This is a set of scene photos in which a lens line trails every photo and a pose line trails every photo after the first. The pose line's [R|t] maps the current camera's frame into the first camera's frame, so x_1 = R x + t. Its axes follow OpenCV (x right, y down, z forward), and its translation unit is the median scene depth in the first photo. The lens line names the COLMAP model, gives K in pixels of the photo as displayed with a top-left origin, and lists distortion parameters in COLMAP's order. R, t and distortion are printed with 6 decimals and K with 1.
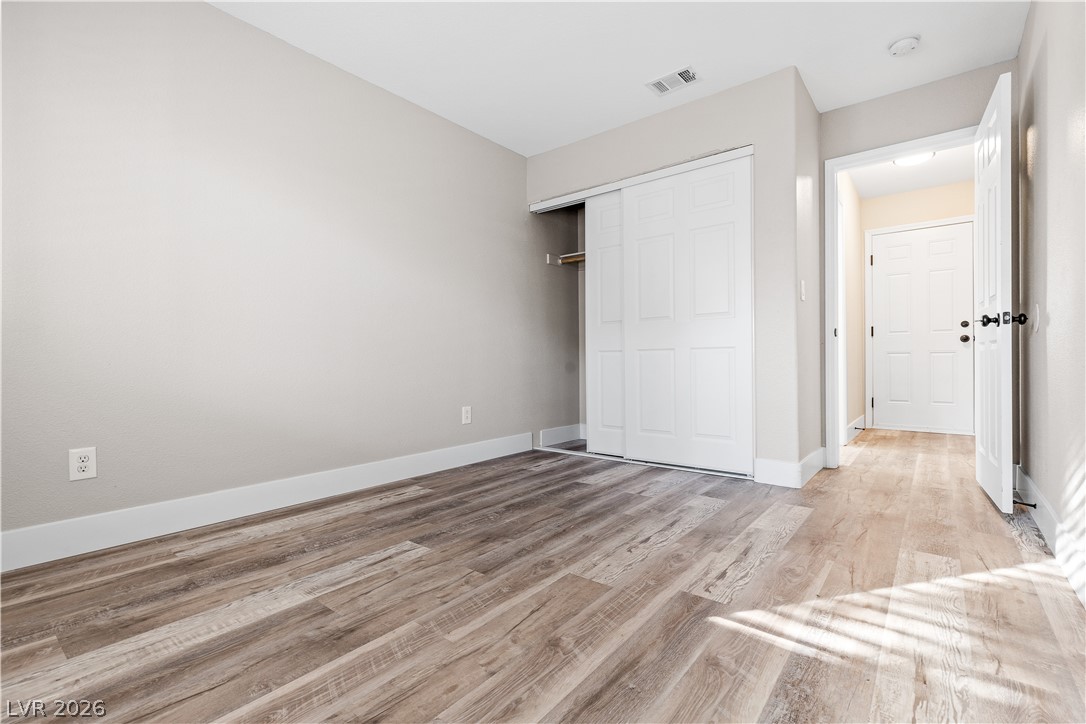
lens RADIAL K [[495.1, 0, 550.2], [0, 495.1, 359.8], [0, 0, 1]] dist [0.000137, 0.000122]
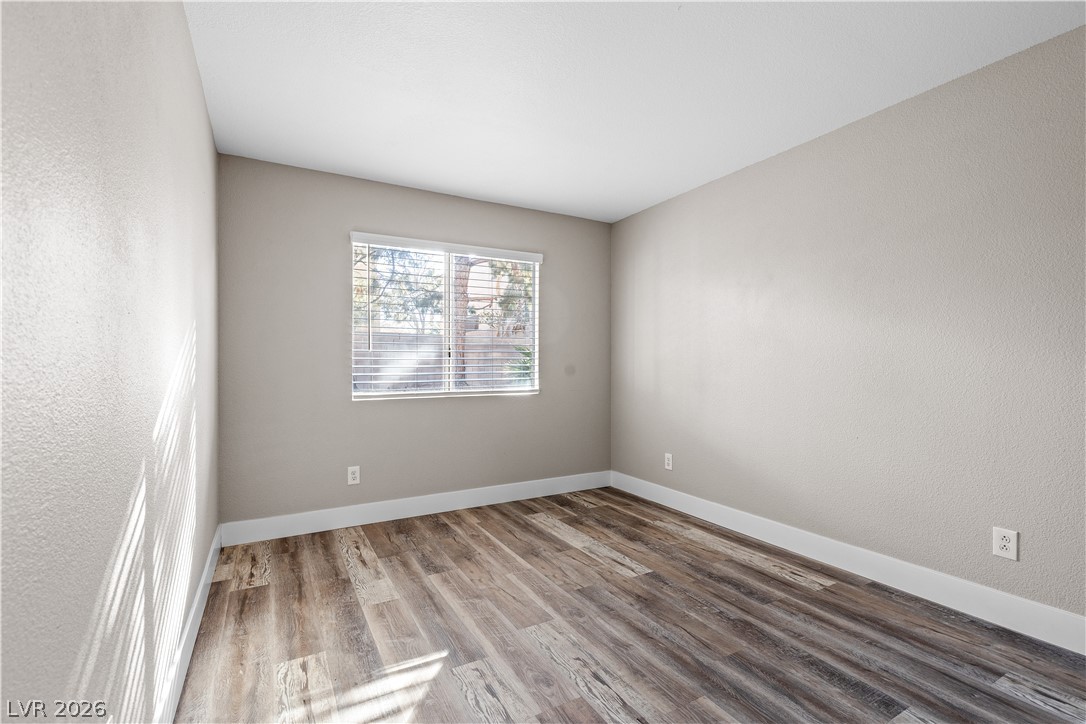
lens RADIAL K [[495.1, 0, 549.2], [0, 495.1, 362.6], [0, 0, 1]] dist [0.000137, 0.000122]
pose [[-0.381267, 0.009403, -0.924417, 1.079481], [0.004147, 0.999956, 0.008461, -0.208109], [0.924456, -0.000608, -0.381289, 1.318650]]
